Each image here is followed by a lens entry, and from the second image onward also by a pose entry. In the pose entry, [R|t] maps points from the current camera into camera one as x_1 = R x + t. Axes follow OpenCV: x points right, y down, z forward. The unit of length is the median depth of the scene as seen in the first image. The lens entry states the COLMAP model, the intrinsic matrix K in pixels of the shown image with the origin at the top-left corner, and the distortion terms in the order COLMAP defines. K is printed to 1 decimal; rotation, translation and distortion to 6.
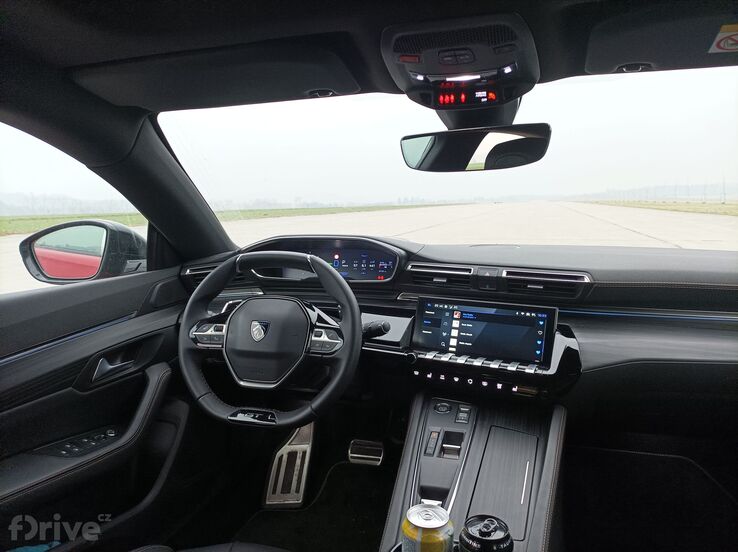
lens RADIAL K [[661.8, 0, 406.6], [0, 661.8, 274.4], [0, 0, 1]] dist [0.016293, 0.005221]
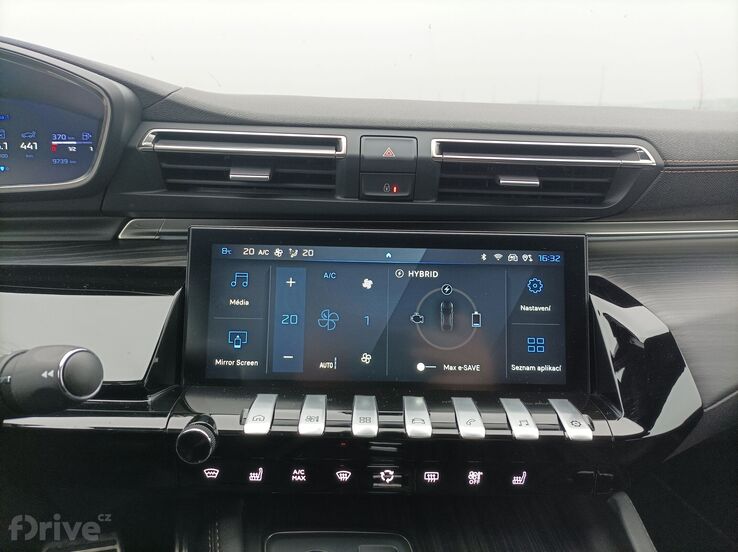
lens RADIAL K [[661.8, 0, 406.6], [0, 661.8, 274.4], [0, 0, 1]] dist [0.016293, 0.005221]
pose [[0.915885, -0.095521, 0.389912, -0.014167], [0.040669, 0.988360, 0.146599, 0.012561], [-0.399376, -0.118410, 0.909108, 0.661667]]
